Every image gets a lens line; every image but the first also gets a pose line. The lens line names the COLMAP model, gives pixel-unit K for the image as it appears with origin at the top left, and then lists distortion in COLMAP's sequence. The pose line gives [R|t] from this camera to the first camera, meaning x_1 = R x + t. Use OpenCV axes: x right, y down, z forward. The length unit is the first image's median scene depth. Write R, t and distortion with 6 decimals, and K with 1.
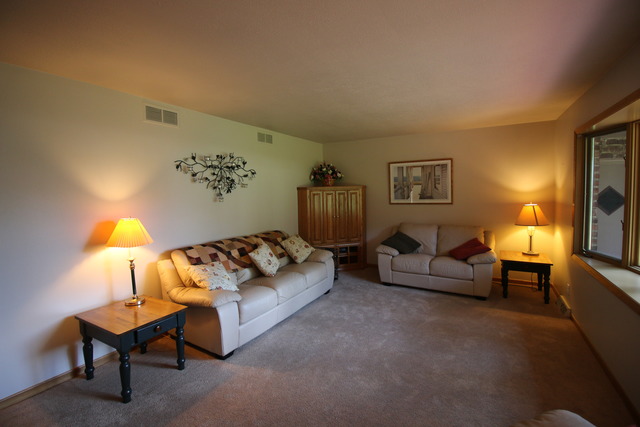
lens RADIAL K [[294.0, 0, 319.7], [0, 294.0, 209.6], [0, 0, 1]] dist [-0.017646, -0.003194]
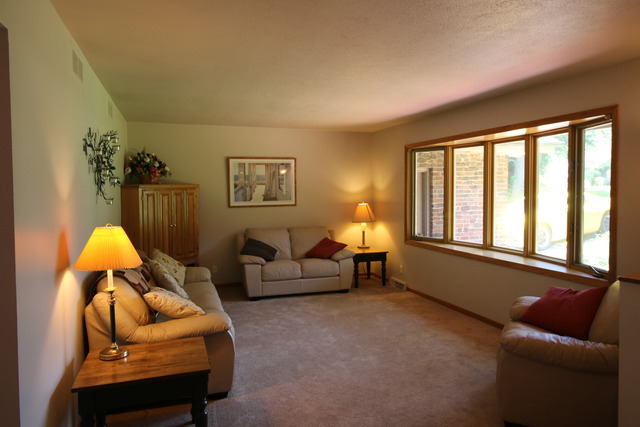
lens RADIAL K [[436.8, 0, 319.2], [0, 436.8, 213.1], [0, 0, 1]] dist [0.004457, -0.000105]
pose [[0.659615, -0.027417, 0.751104, -0.578578], [0.044326, 0.999014, -0.002461, 0.013359], [-0.750296, 0.034916, 0.660180, 0.000075]]
